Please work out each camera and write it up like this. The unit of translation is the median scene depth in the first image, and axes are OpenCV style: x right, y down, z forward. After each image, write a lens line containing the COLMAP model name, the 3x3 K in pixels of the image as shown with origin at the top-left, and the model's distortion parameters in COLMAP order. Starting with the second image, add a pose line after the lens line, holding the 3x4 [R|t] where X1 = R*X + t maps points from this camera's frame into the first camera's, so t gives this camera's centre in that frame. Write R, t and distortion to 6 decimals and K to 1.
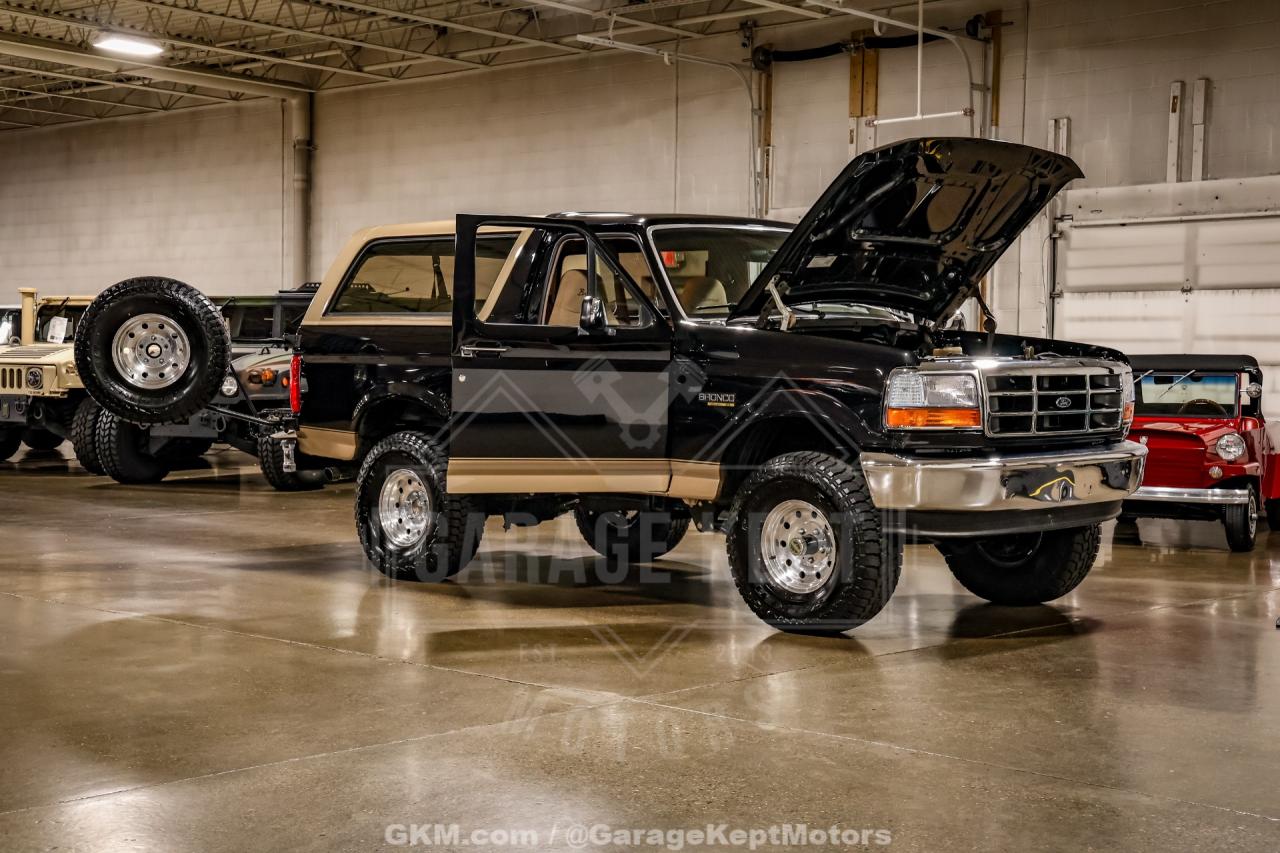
lens RADIAL K [[1970.1, 0, 640.3], [0, 1970.1, 436.1], [0, 0, 1]] dist [0.191525, 0.000000]
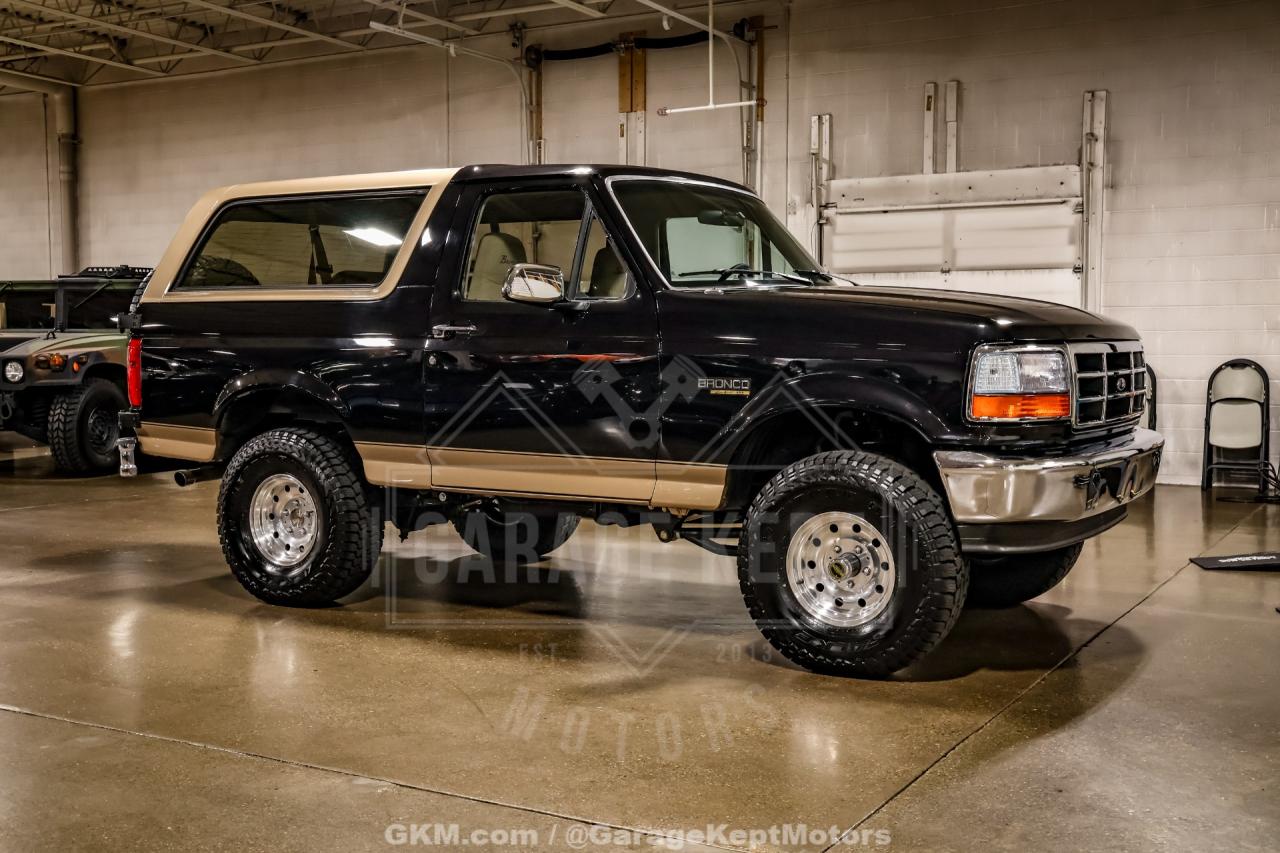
lens RADIAL K [[1473.1, 0, 632.7], [0, 1473.1, 428.1], [0, 0, 1]] dist [0.056903, 0.000000]
pose [[0.976614, -0.025351, 0.213503, -0.071846], [0.020585, 0.999487, 0.024517, -0.009885], [-0.214015, -0.019549, 0.976635, 0.238089]]
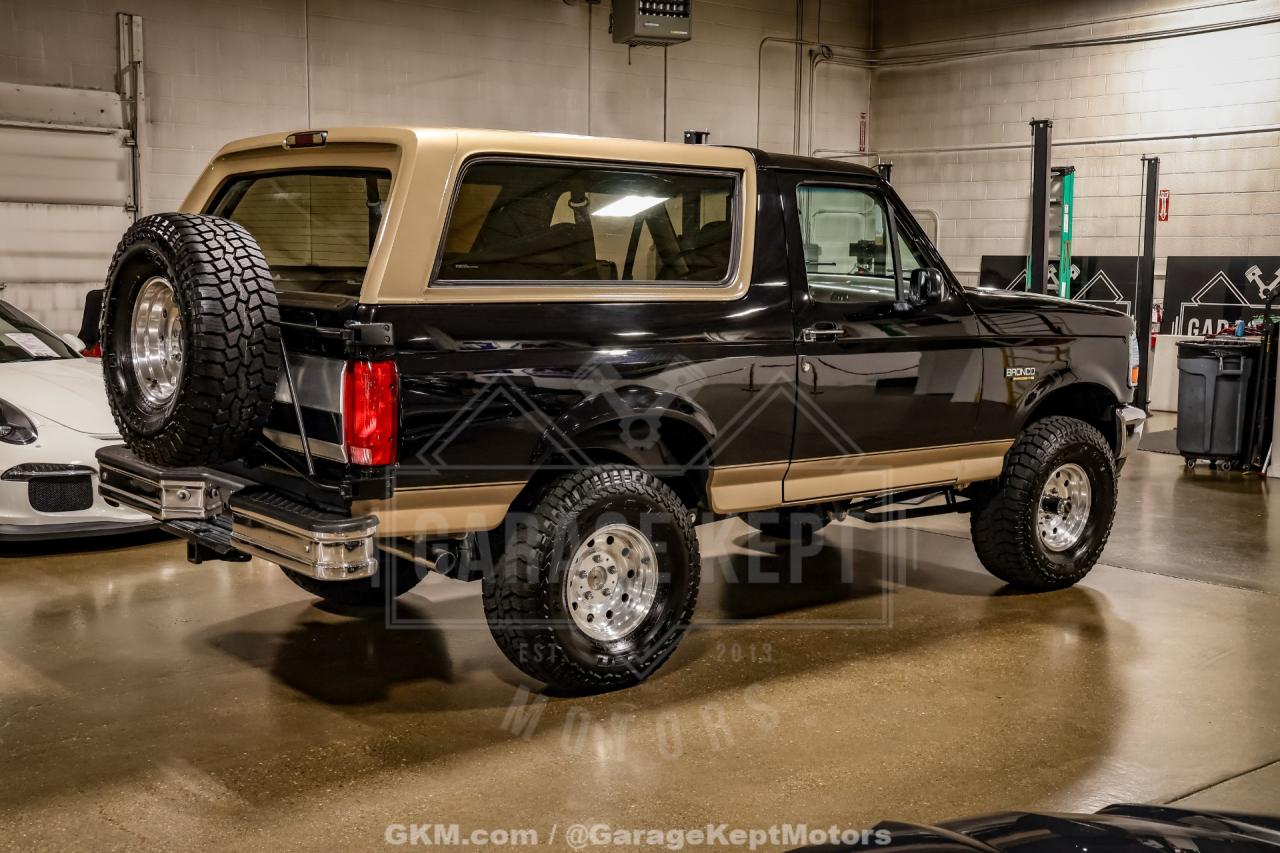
lens RADIAL K [[1511.3, 0, 673.1], [0, 1511.3, 458.1], [0, 0, 1]] dist [0.066176, 0.000000]
pose [[0.112628, -0.145347, 0.982949, -0.410054], [0.023808, 0.989354, 0.143567, -0.050833], [-0.993352, 0.007233, 0.114889, 0.615438]]
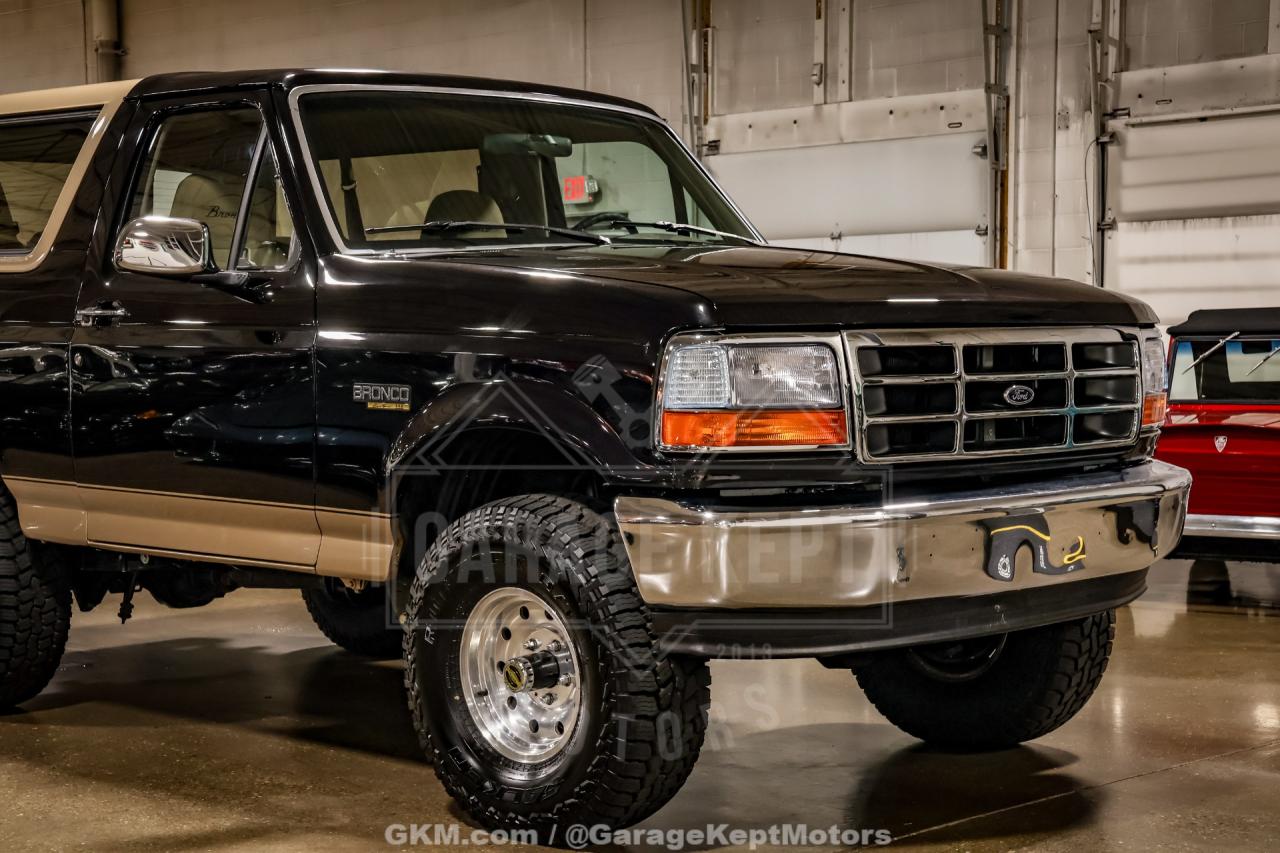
lens RADIAL K [[2233.8, 0, 637.5], [0, 2233.8, 435.7], [0, 0, 1]] dist [0.286975, 0.000000]
pose [[0.999435, -0.016083, -0.029508, 0.071923], [0.016278, 0.999847, 0.006383, -0.006348], [0.029401, -0.006859, 0.999544, 0.220064]]
